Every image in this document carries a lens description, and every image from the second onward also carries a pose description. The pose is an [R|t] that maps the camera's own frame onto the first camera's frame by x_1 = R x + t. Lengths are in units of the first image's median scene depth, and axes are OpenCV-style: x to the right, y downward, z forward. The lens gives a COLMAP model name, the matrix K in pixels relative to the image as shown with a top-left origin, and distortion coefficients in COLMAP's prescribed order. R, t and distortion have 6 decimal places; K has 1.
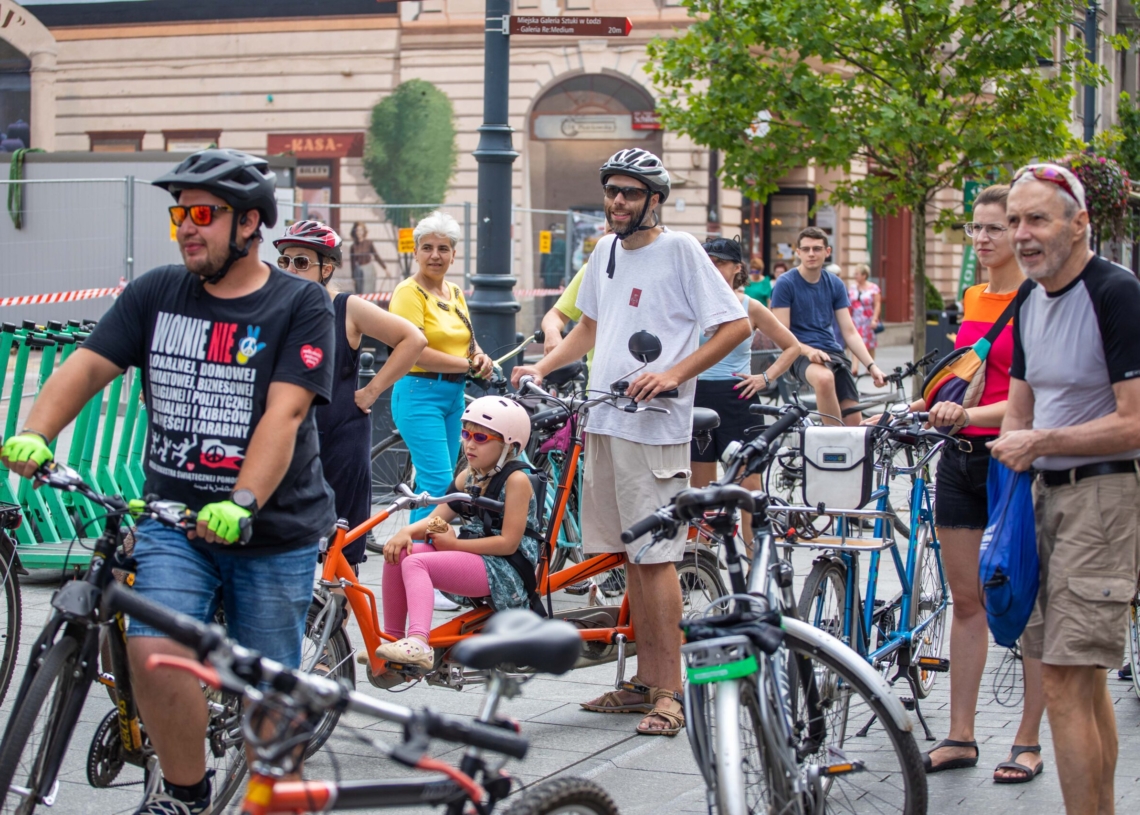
lens RADIAL K [[2365.9, 0, 569.7], [0, 2365.9, 407.4], [0, 0, 1]] dist [-0.121210, 0.000000]
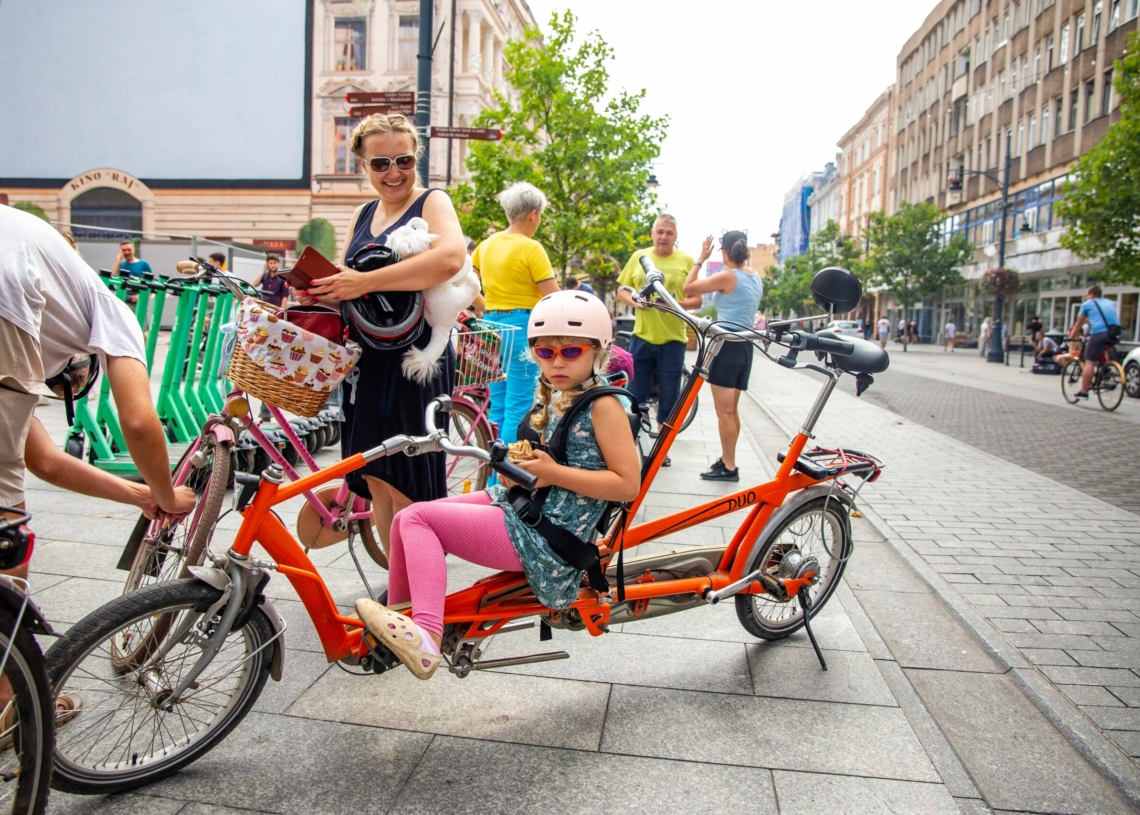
lens RADIAL K [[836.0, 0, 555.2], [0, 836.0, 383.4], [0, 0, 1]] dist [-0.002475, -0.001168]
pose [[0.973945, -0.006153, 0.226700, -0.025349], [-0.000875, 0.999522, 0.030891, 0.001911], [-0.226782, -0.030285, 0.973475, 0.120074]]
